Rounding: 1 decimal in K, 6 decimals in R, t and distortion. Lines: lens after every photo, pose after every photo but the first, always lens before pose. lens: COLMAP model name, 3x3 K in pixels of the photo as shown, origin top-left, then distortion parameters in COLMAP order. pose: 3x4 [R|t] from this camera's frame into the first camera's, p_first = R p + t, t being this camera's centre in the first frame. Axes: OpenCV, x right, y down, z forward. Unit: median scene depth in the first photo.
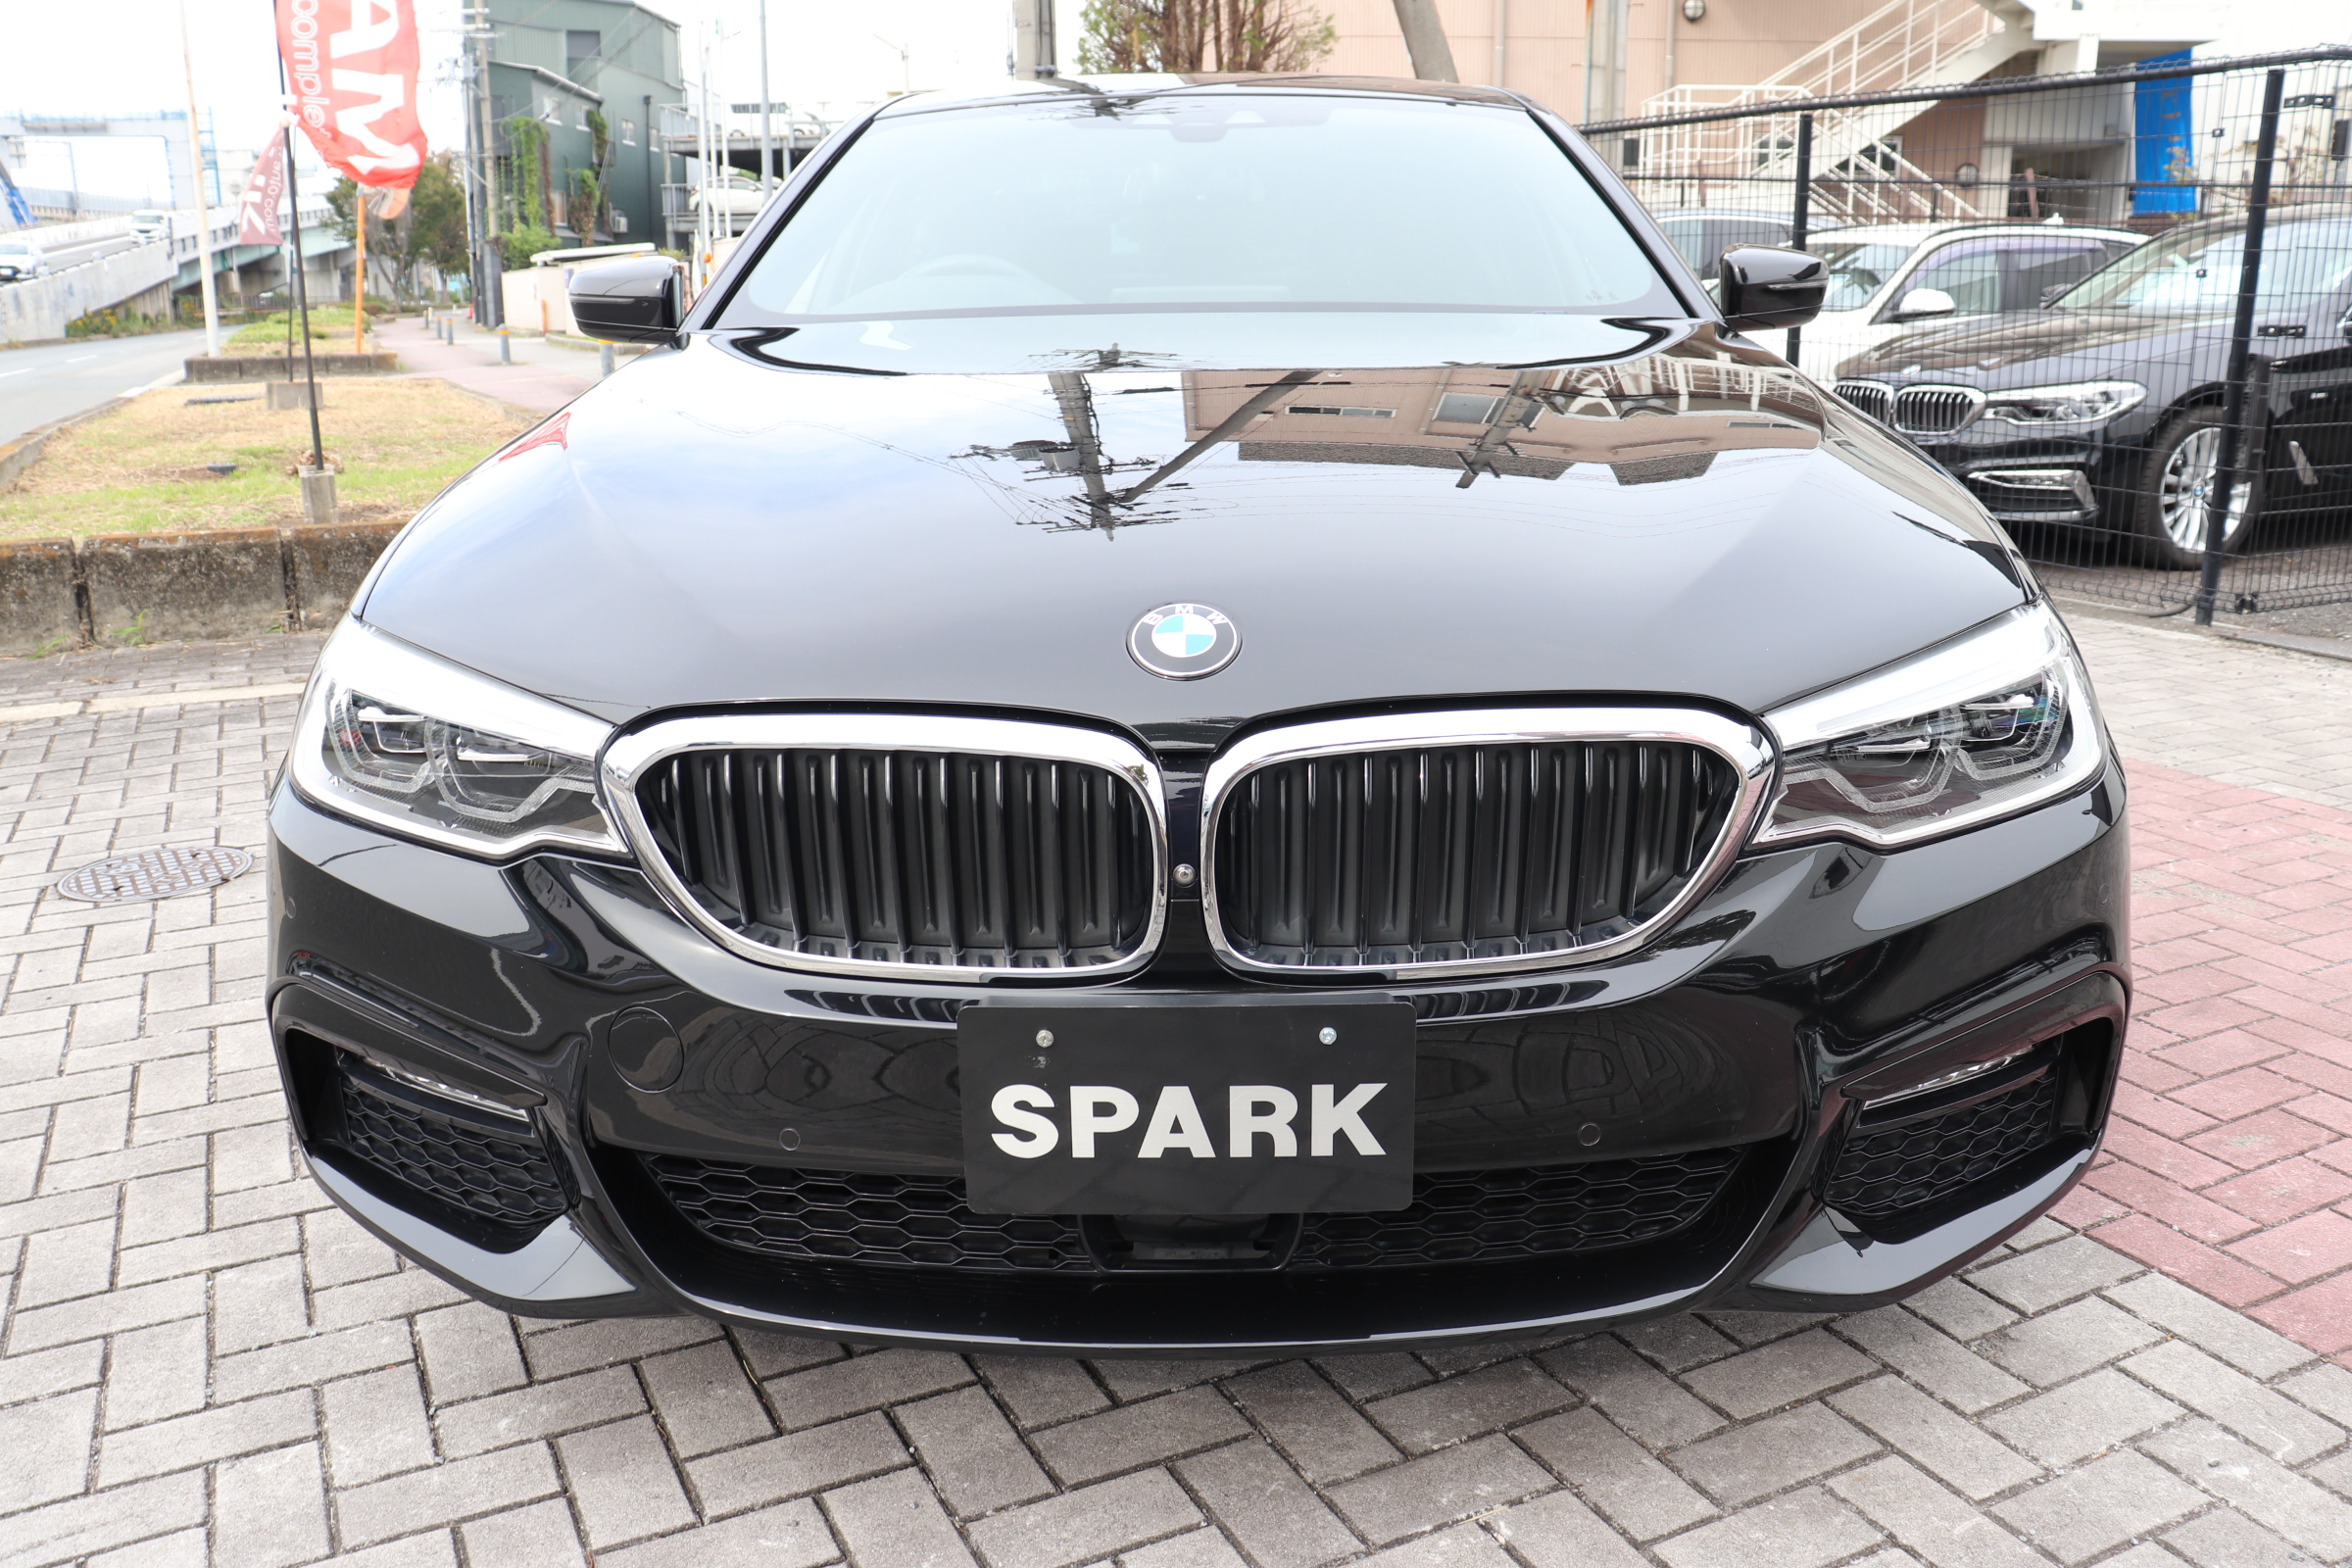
lens RADIAL K [[1884.1, 0, 1176.6], [0, 1884.1, 777.6], [0, 0, 1]] dist [-0.098332, 0.031548]
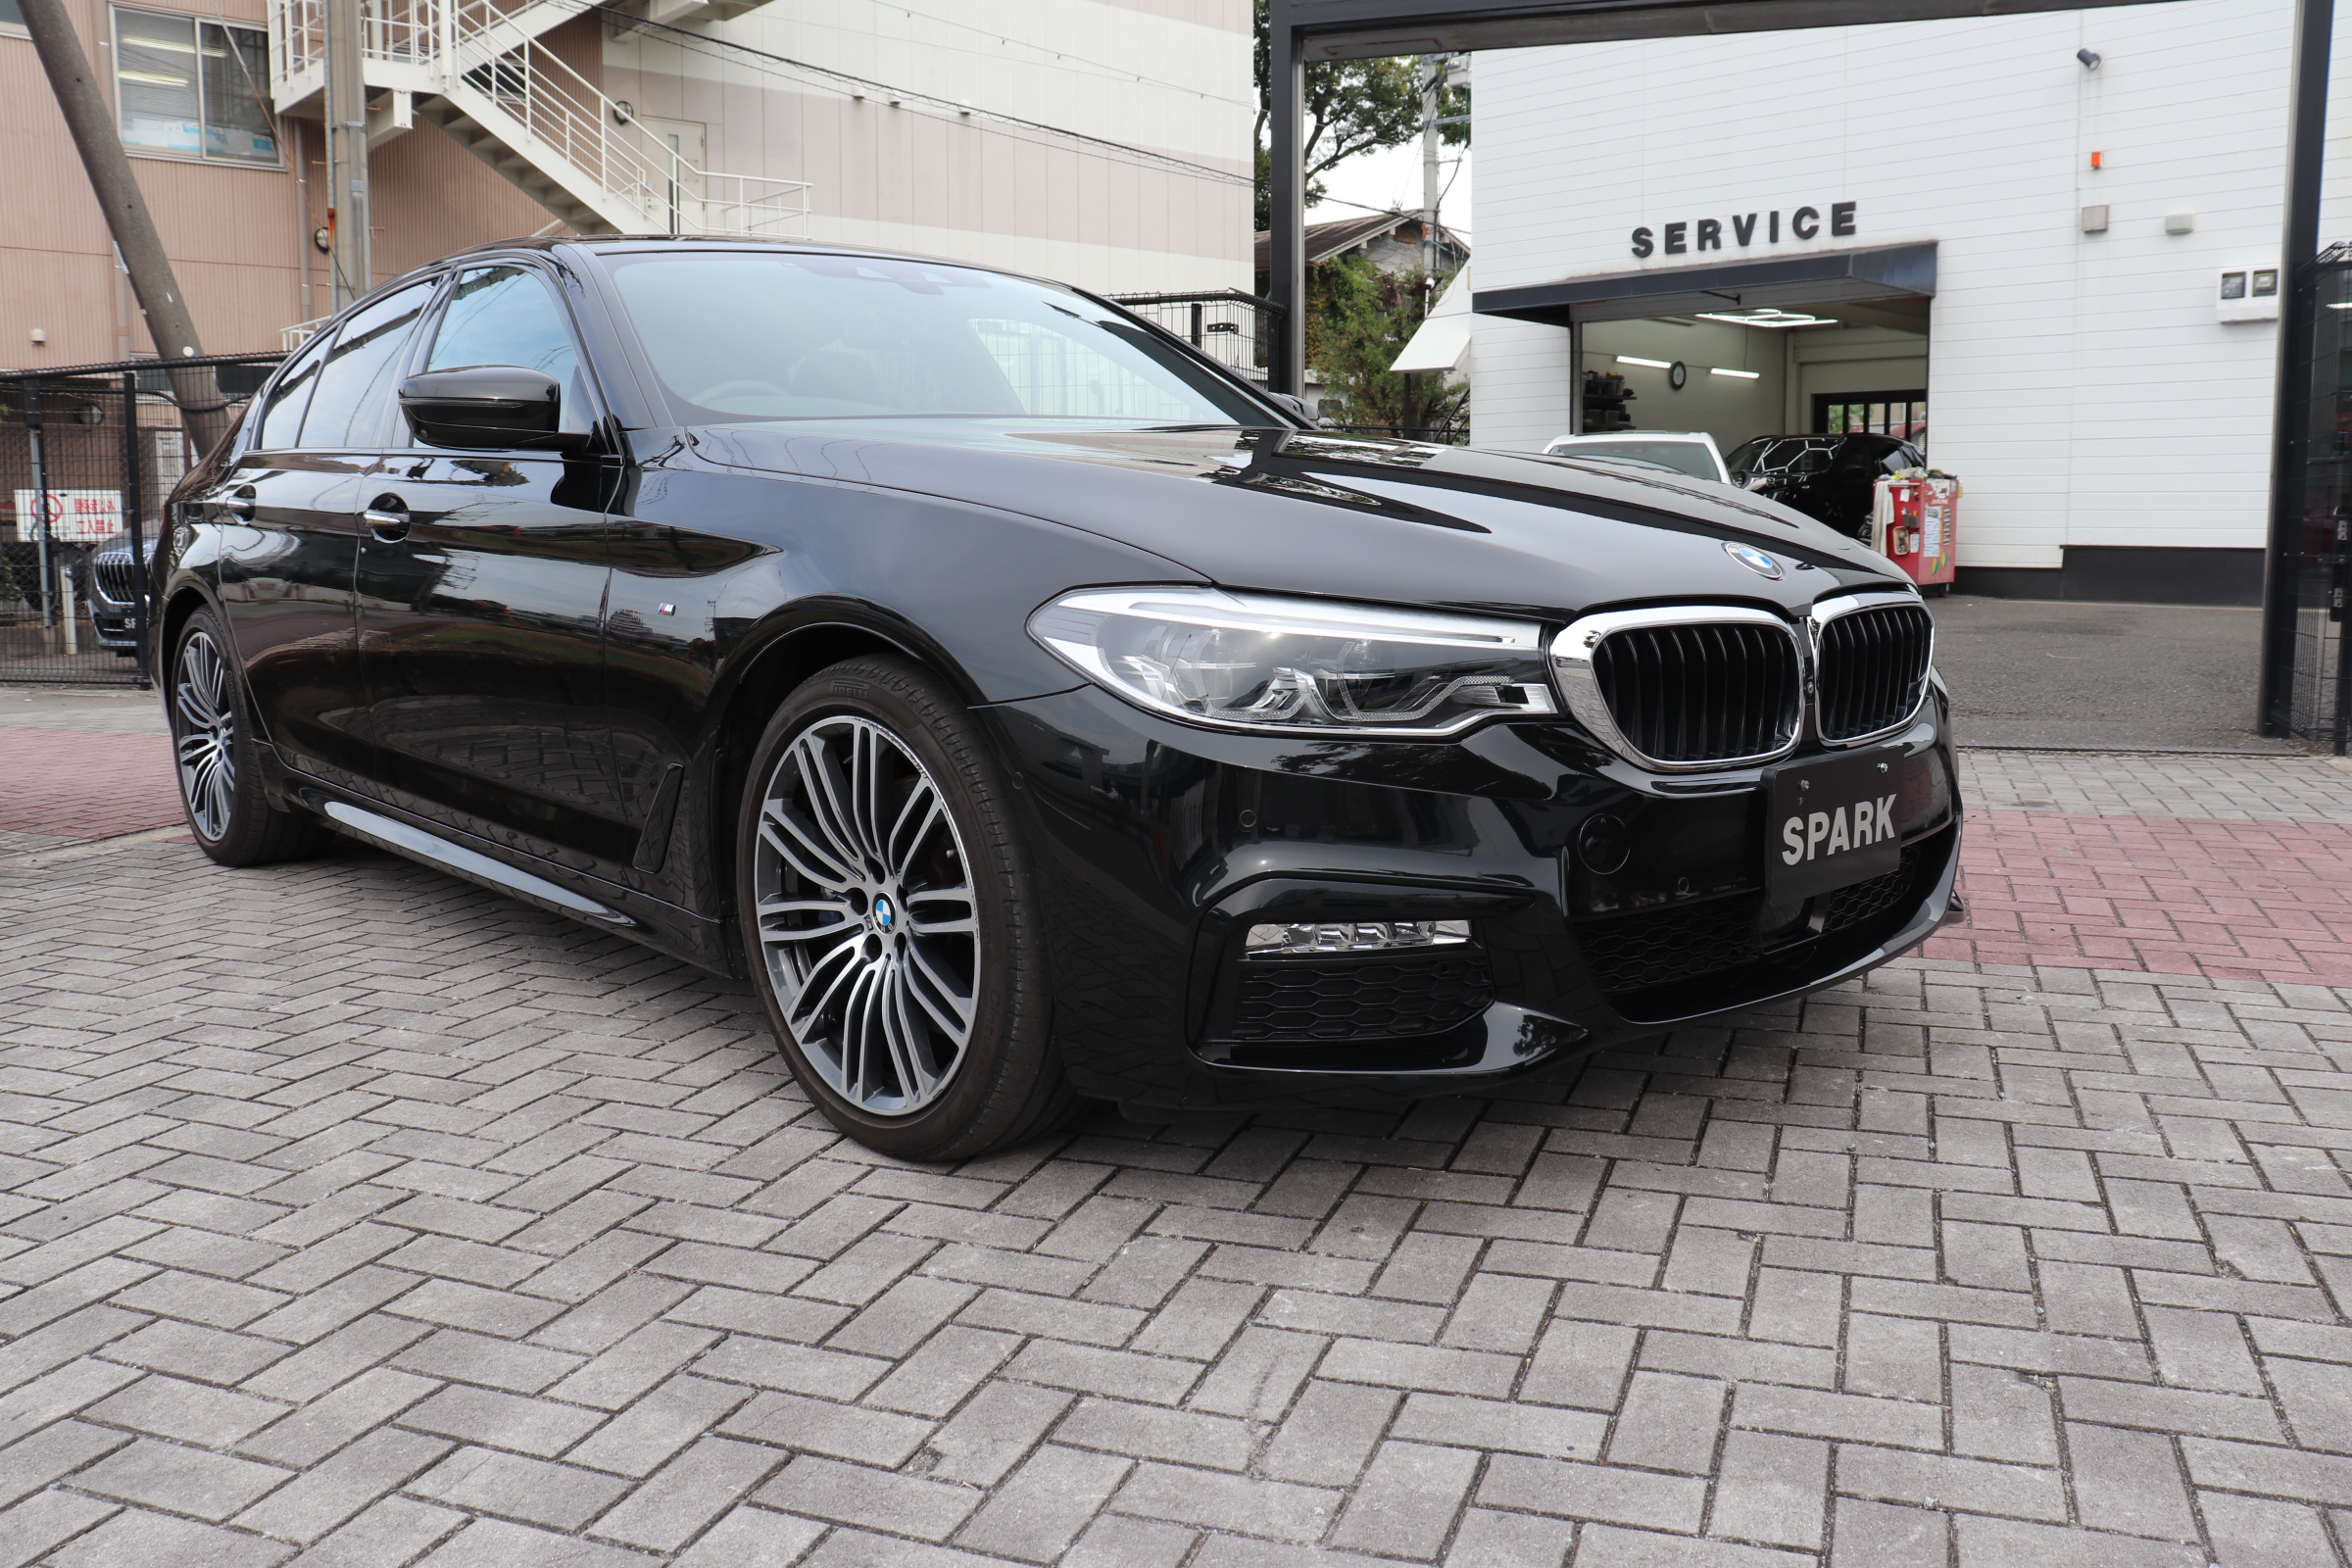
lens RADIAL K [[1884.1, 0, 1191.0], [0, 1884.1, 784.0], [0, 0, 1]] dist [-0.098332, 0.031548]
pose [[0.725171, -0.094648, 0.682032, -1.351204], [0.176972, 0.982853, -0.051771, 0.110461], [-0.665438, 0.158244, 0.729487, 0.143725]]
